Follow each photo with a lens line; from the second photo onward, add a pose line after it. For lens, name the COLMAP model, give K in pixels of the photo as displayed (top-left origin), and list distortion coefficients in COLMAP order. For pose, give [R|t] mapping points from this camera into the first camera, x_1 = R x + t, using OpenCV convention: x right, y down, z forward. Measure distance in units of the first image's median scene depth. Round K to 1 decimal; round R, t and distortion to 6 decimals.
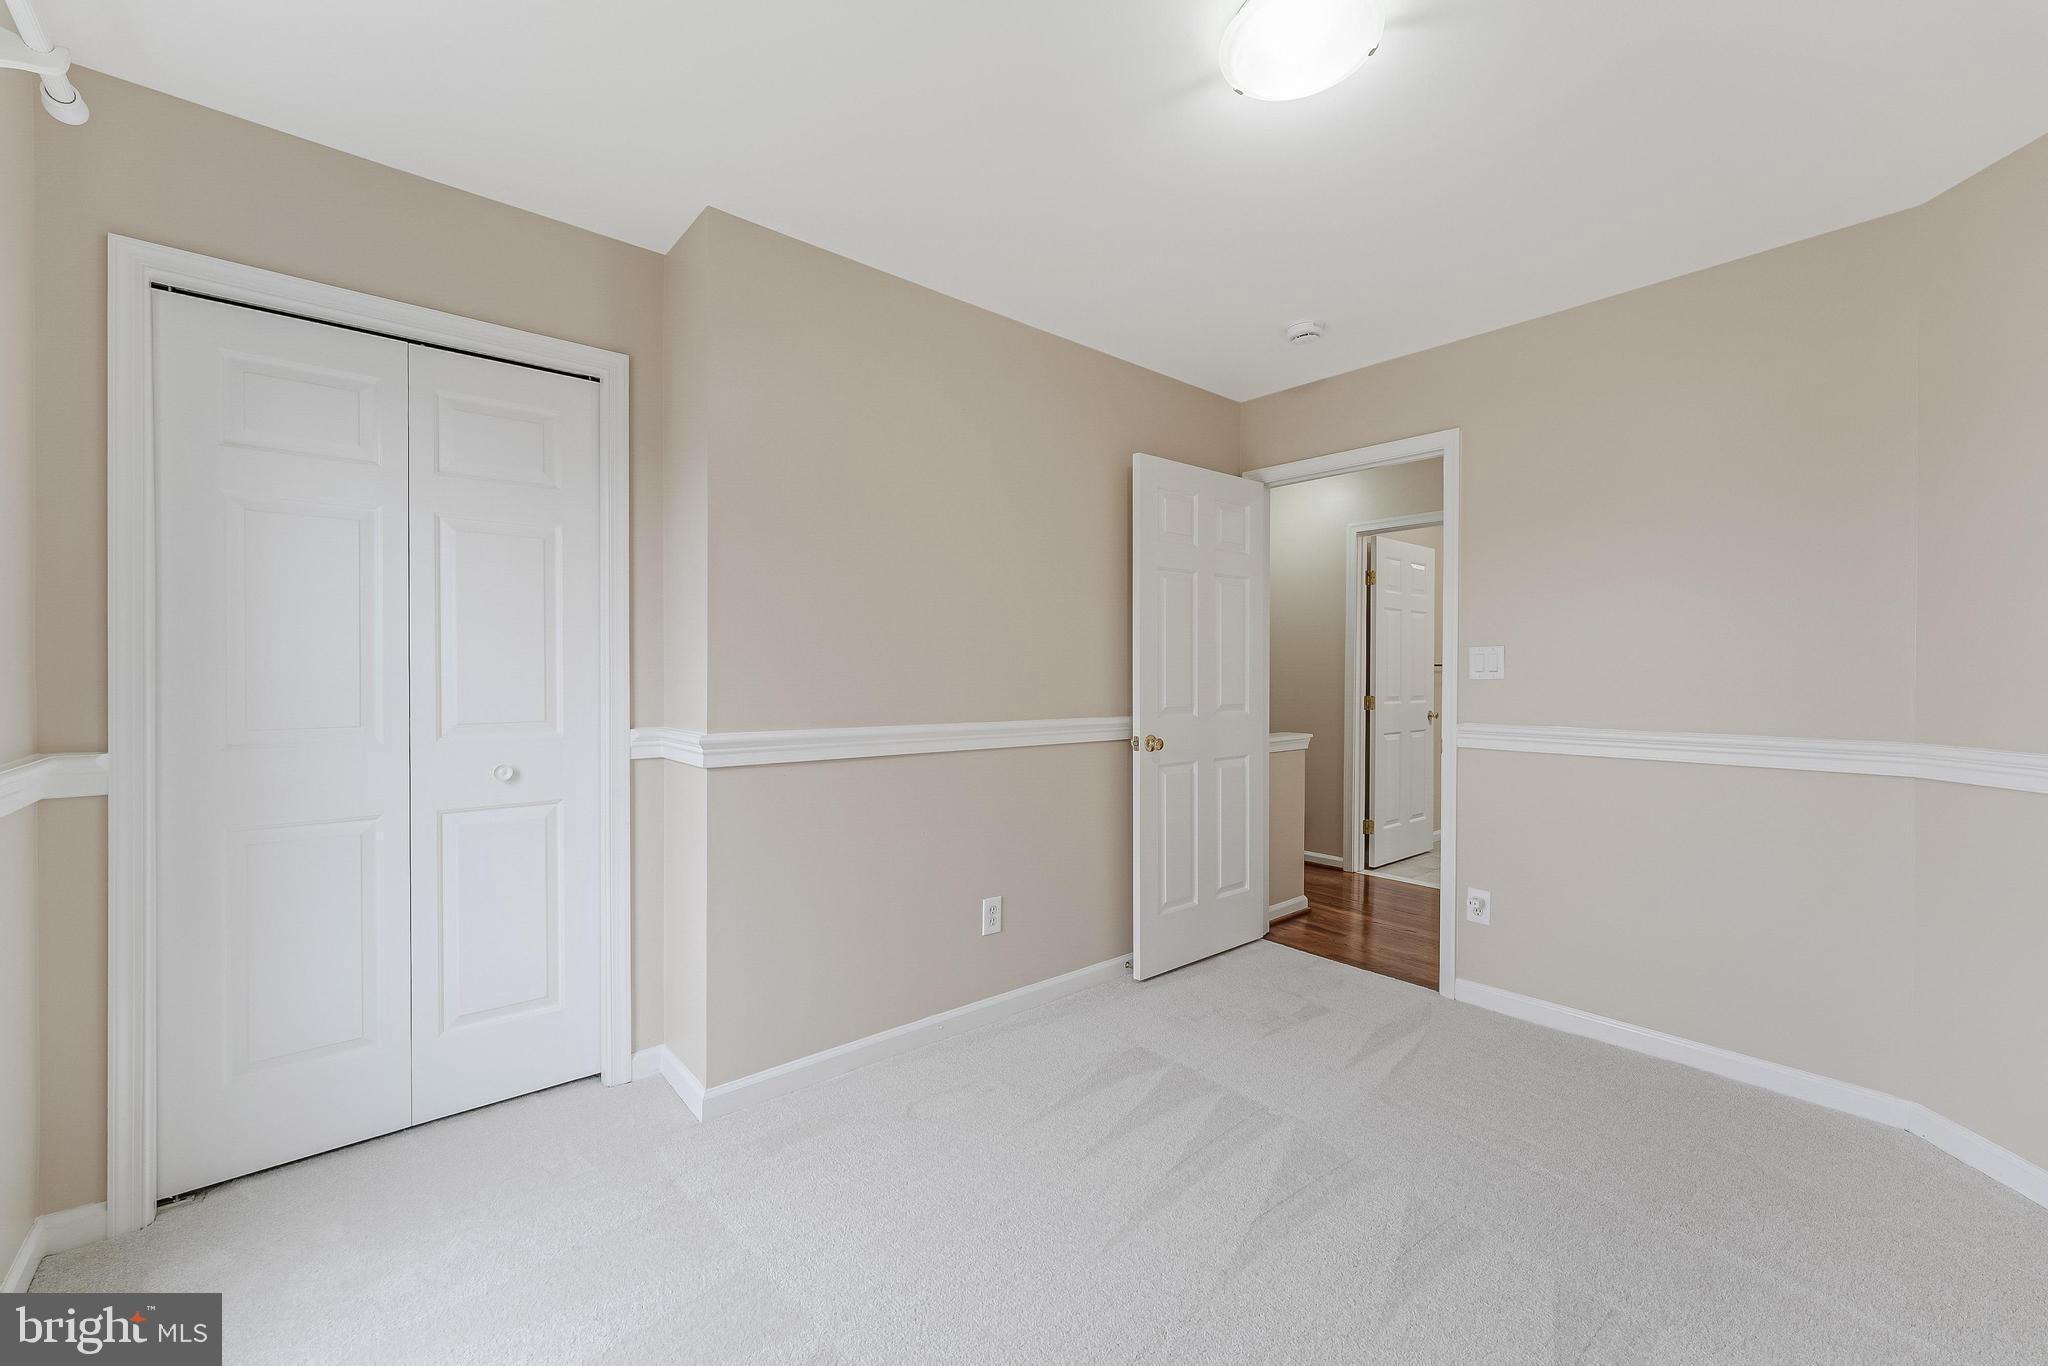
lens RADIAL K [[822.5, 0, 1015.5], [0, 822.5, 677.1], [0, 0, 1]] dist [0.001382, 0.000401]
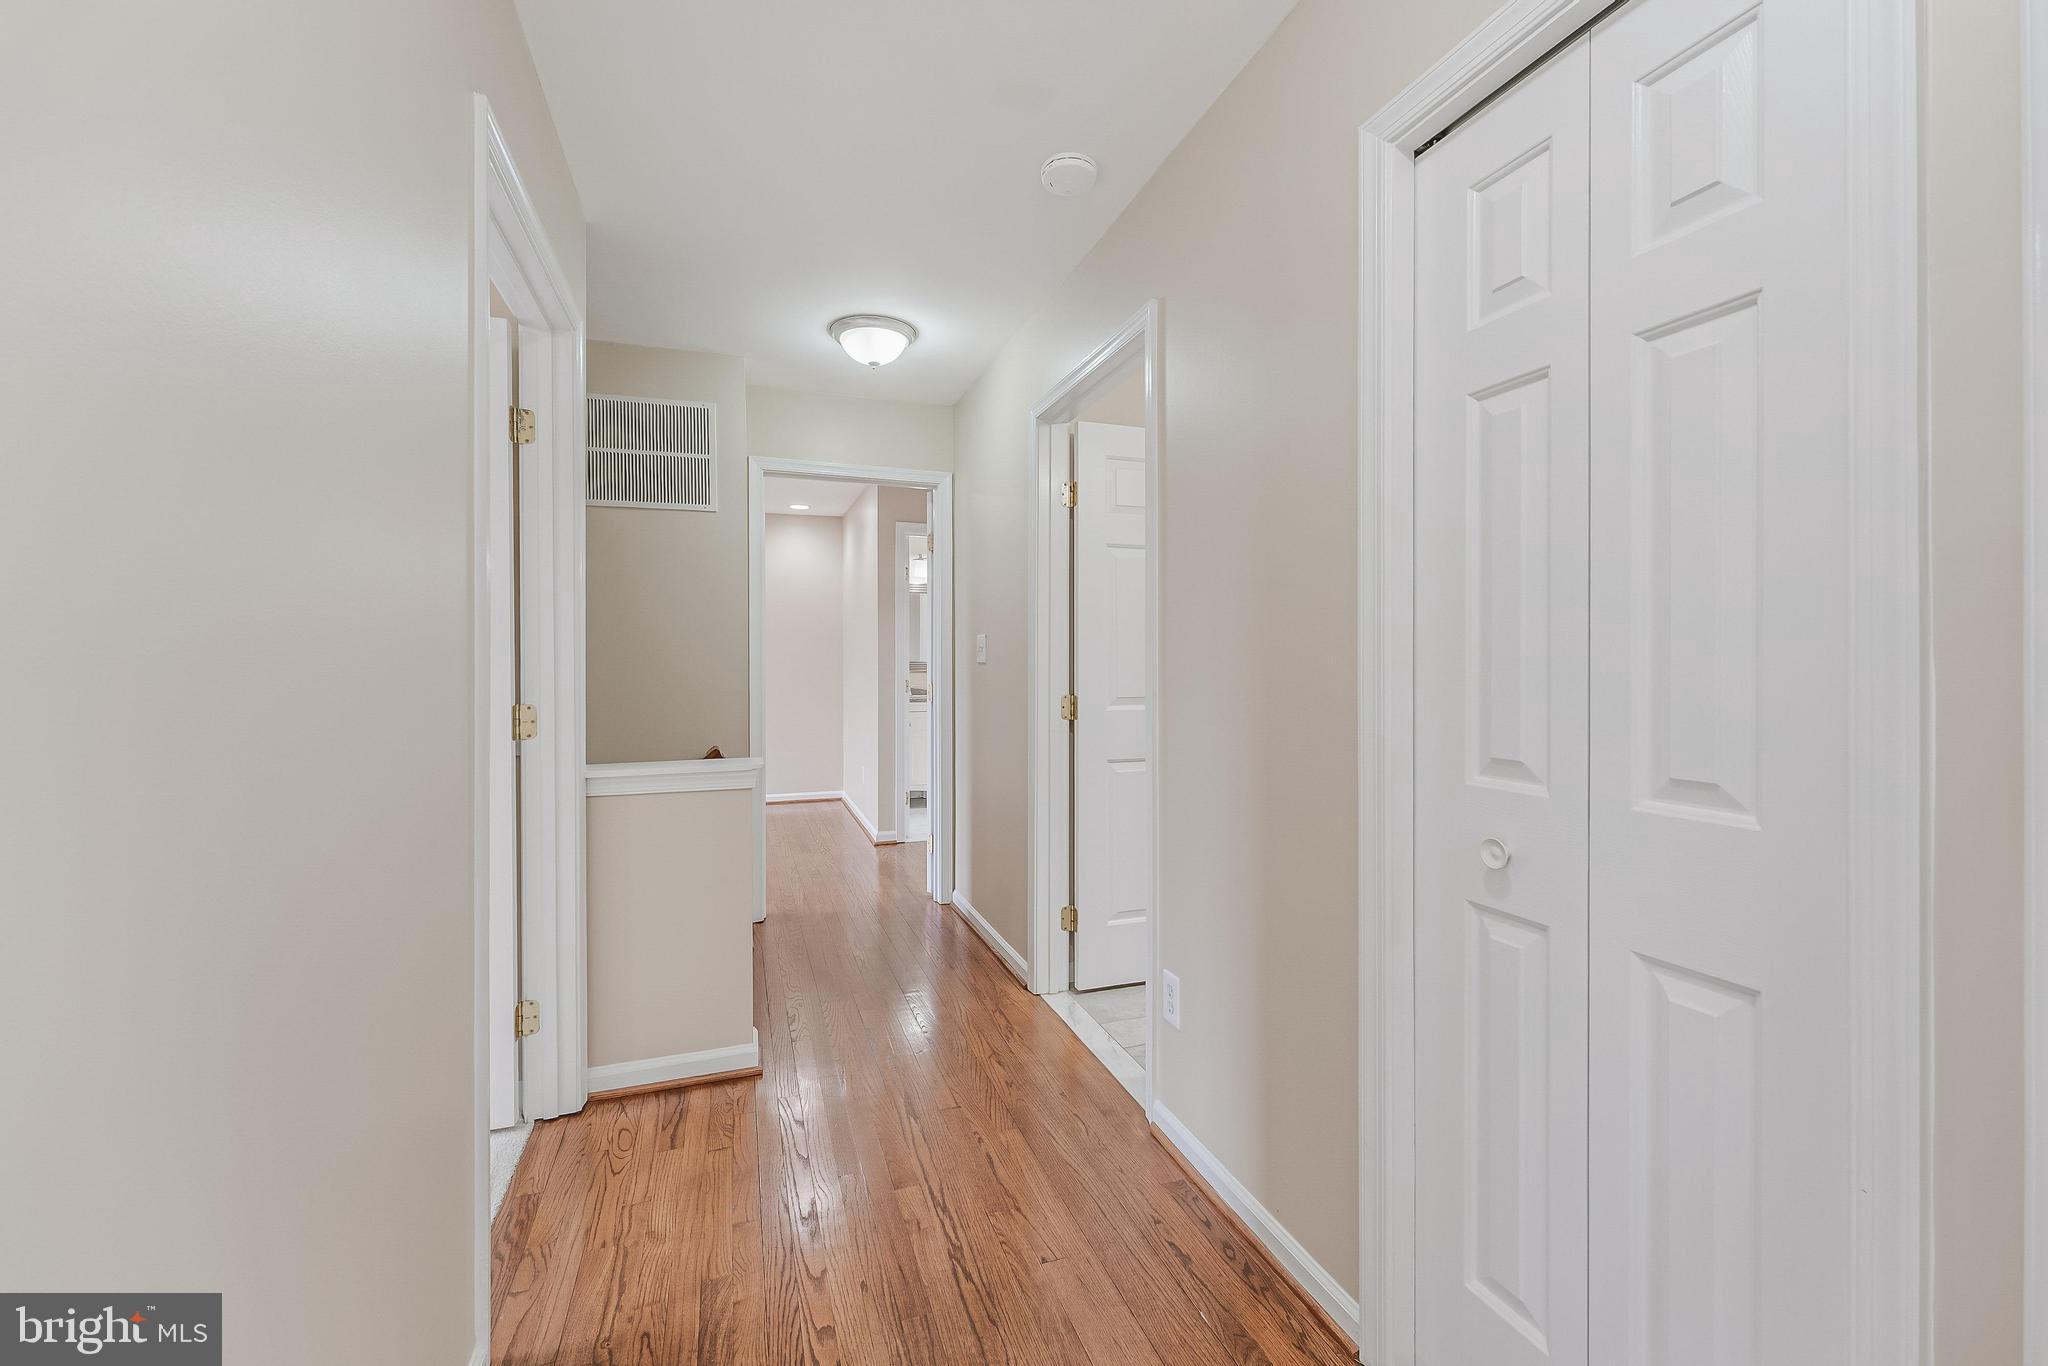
lens RADIAL K [[822.5, 0, 1015.5], [0, 822.5, 677.1], [0, 0, 1]] dist [0.001382, 0.000401]
pose [[0.928313, 0.001410, -0.371797, 0.626685], [0.004952, 0.999857, 0.016157, -0.000619], [0.371767, -0.016840, 0.928173, 0.456612]]
